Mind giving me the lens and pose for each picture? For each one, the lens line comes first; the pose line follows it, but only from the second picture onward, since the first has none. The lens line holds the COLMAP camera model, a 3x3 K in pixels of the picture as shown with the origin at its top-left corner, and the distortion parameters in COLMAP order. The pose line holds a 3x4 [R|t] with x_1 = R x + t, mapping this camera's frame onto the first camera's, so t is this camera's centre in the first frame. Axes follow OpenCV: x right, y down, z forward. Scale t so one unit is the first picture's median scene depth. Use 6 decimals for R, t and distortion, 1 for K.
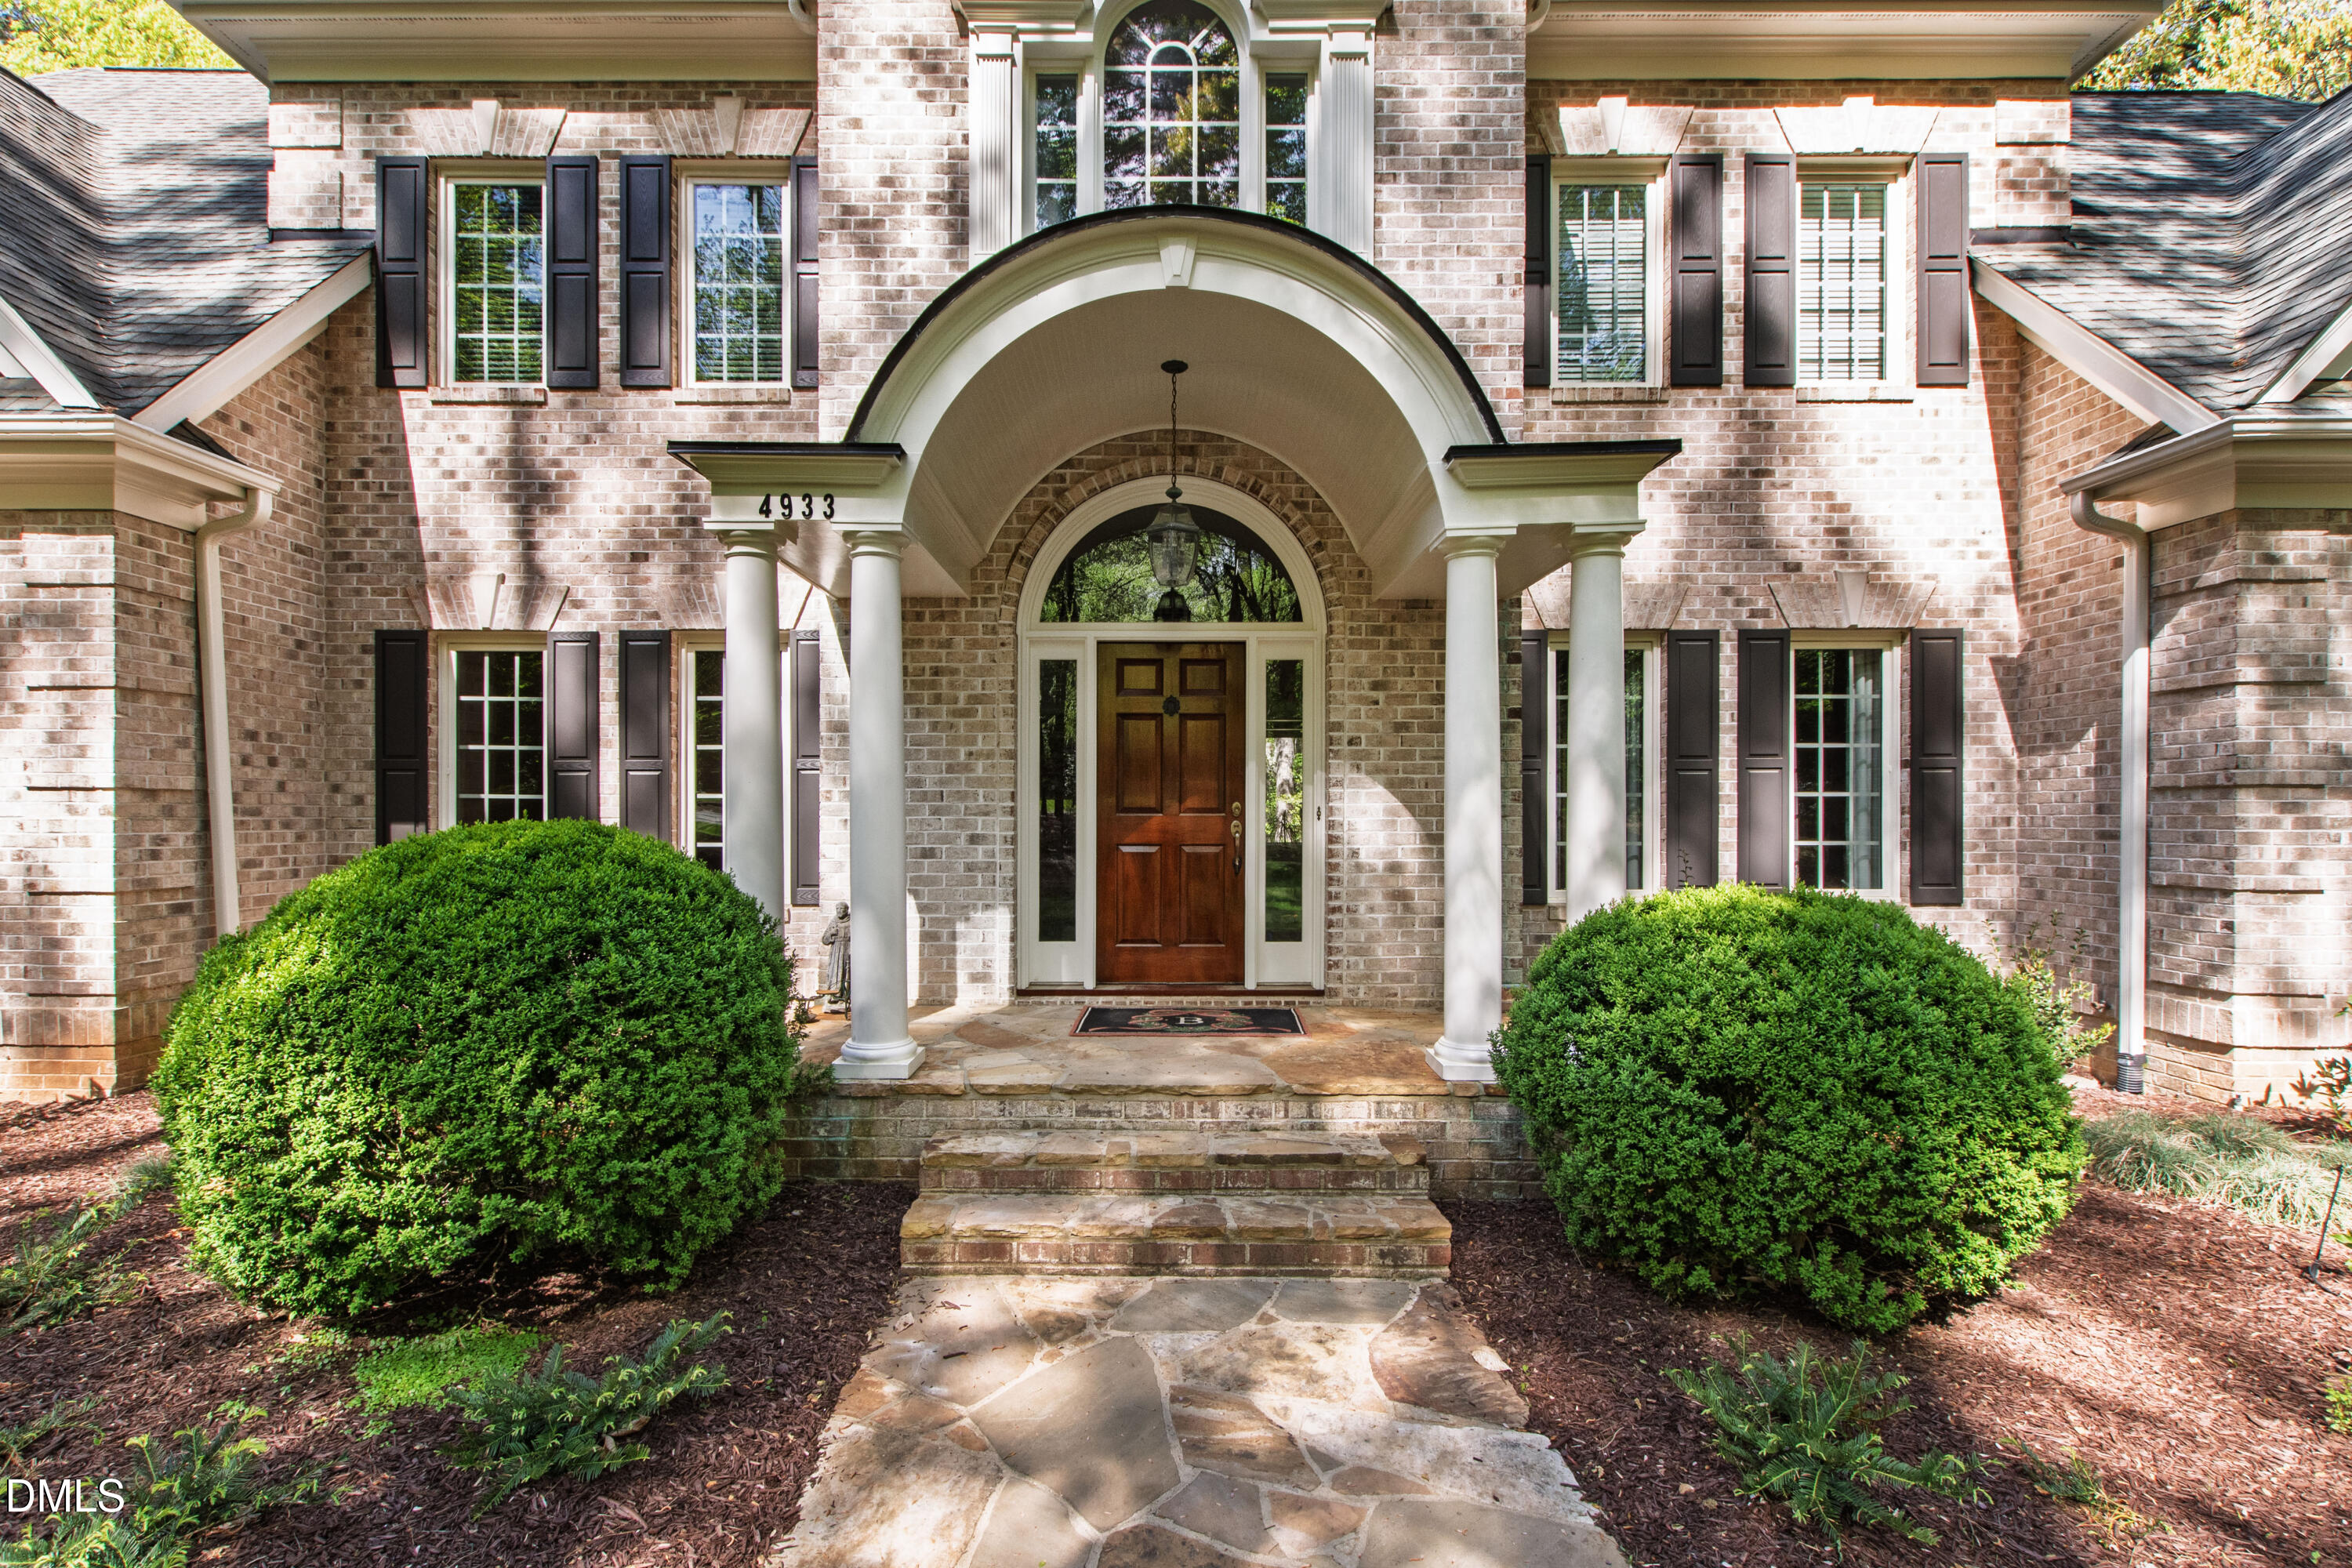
lens RADIAL K [[1121.0, 0, 1191.2], [0, 1121.0, 802.4], [0, 0, 1]] dist [0.005508, -0.001721]
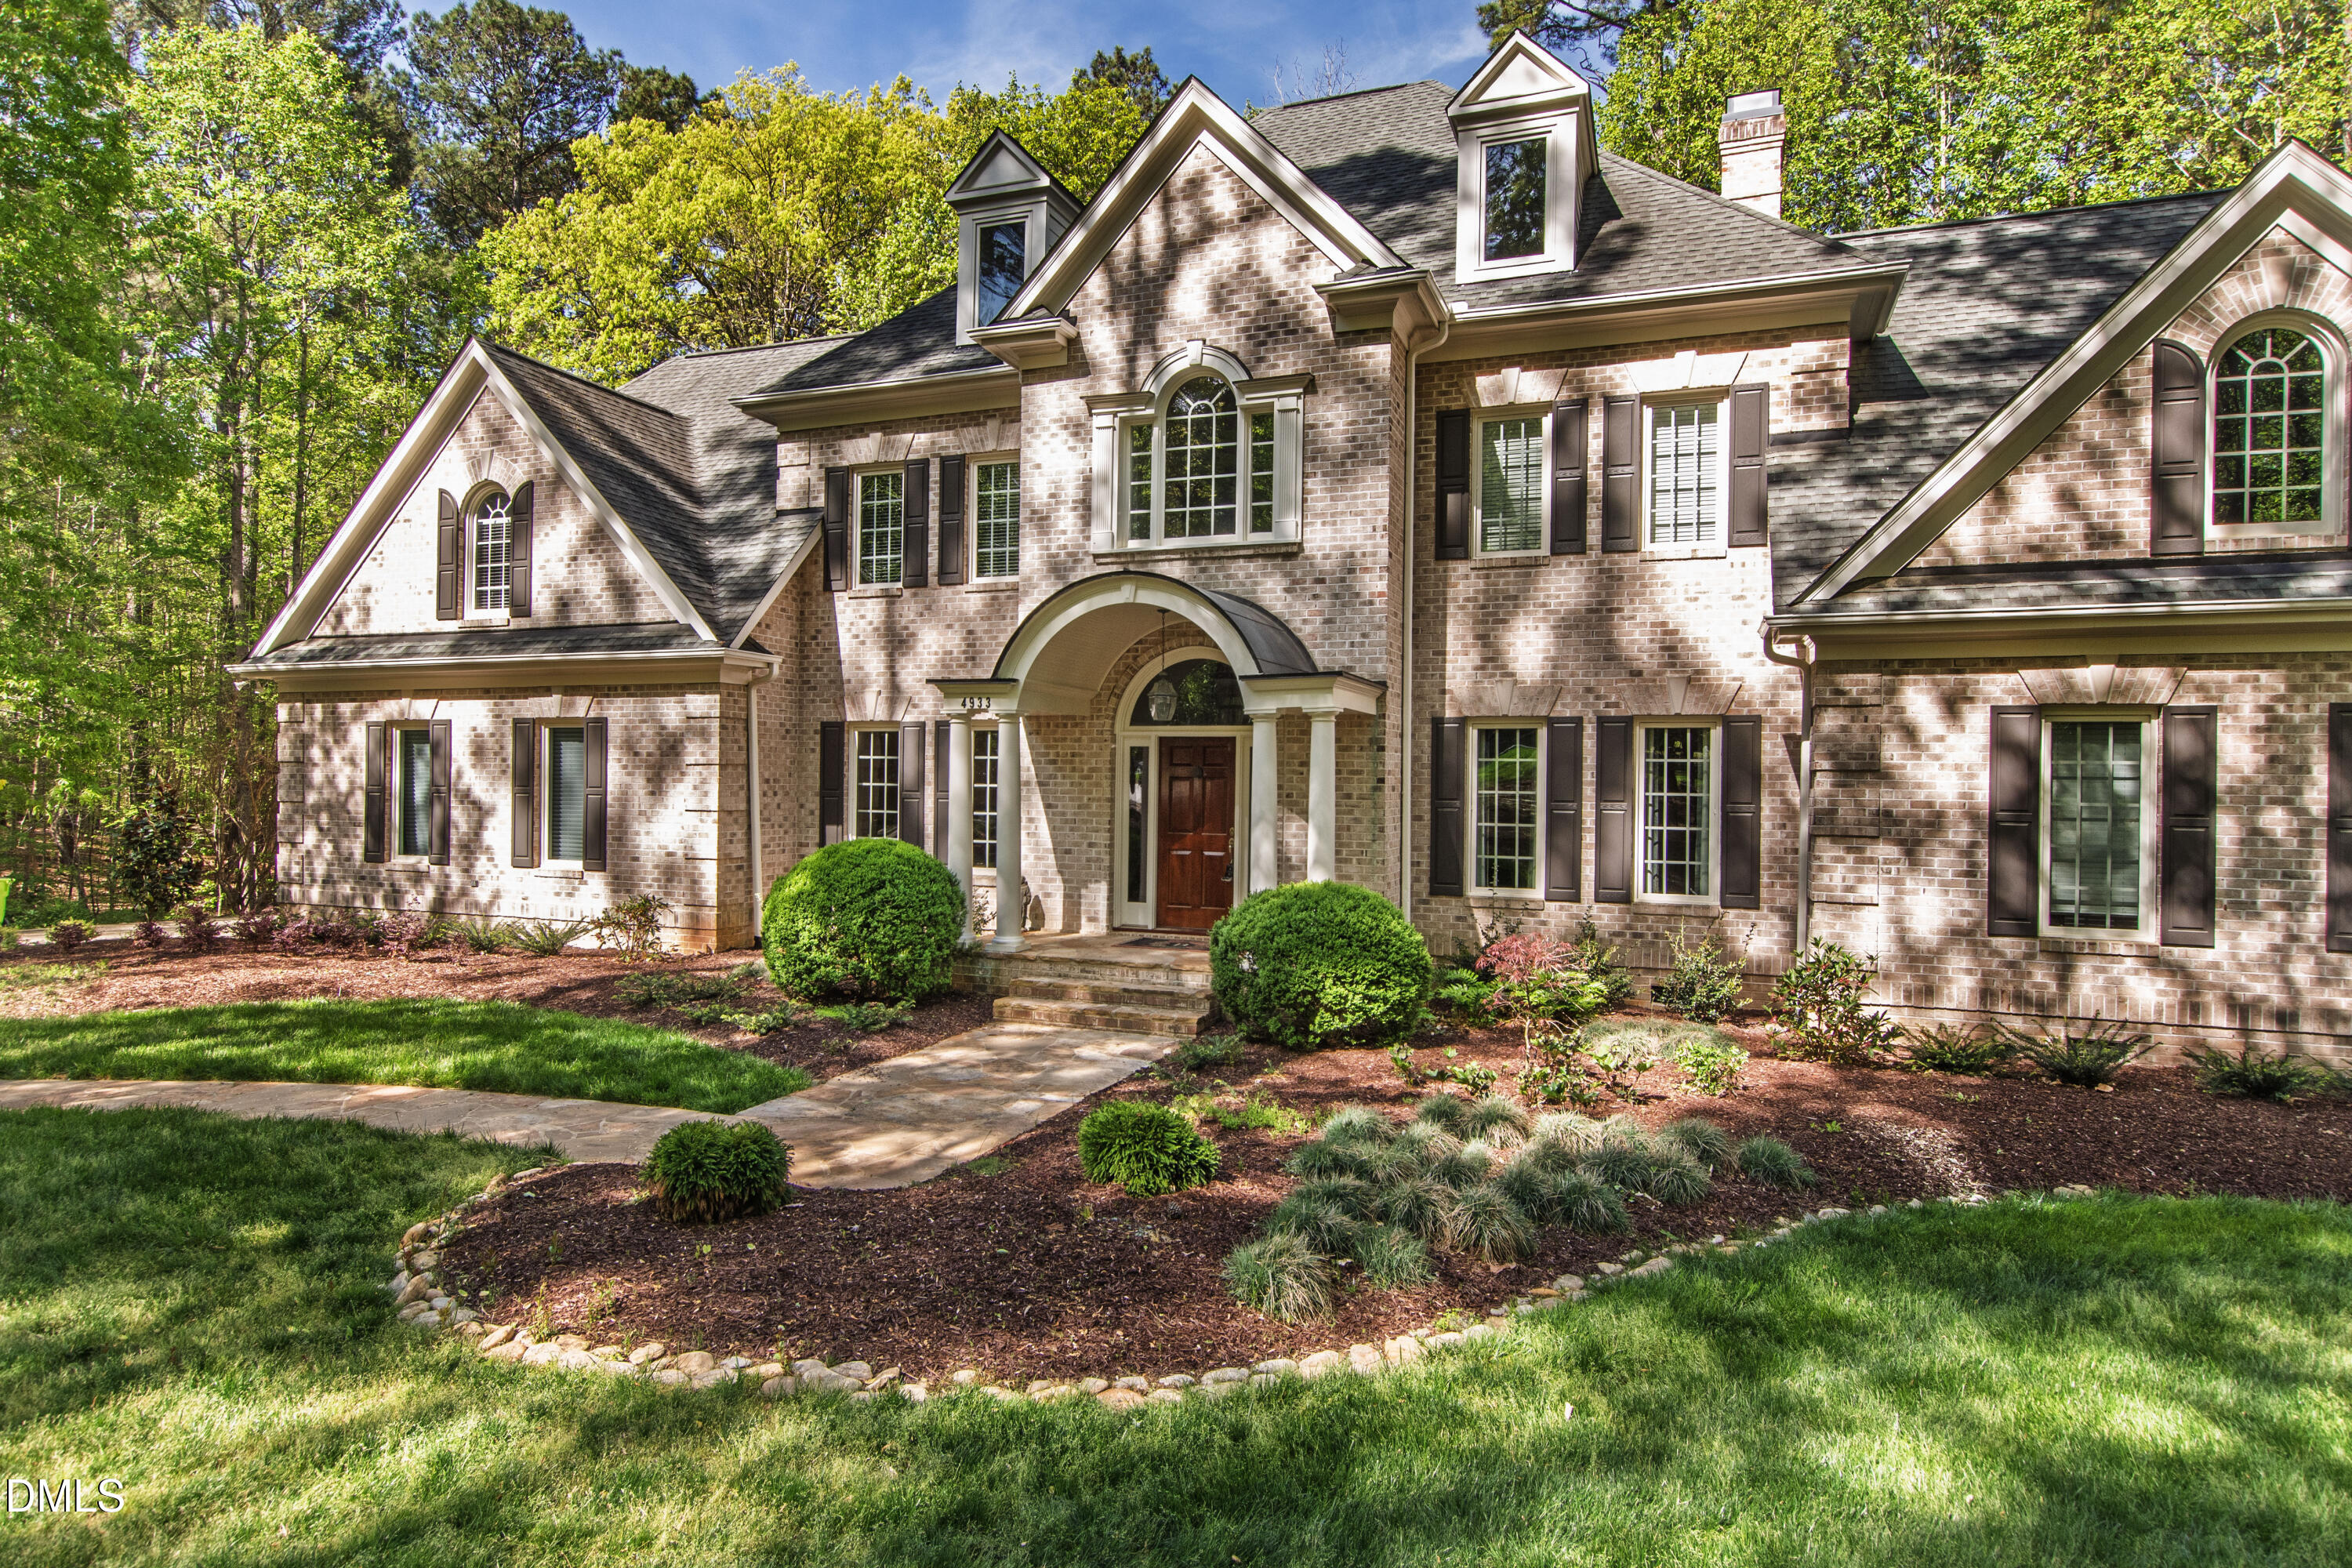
lens RADIAL K [[1302.5, 0, 1189.9], [0, 1302.5, 764.7], [0, 0, 1]] dist [0.006198, -0.000047]
pose [[0.940307, 0.008055, -0.340233, 0.581453], [-0.012056, 0.999881, -0.009647, -0.068213], [0.340115, 0.013173, 0.940292, -0.817085]]
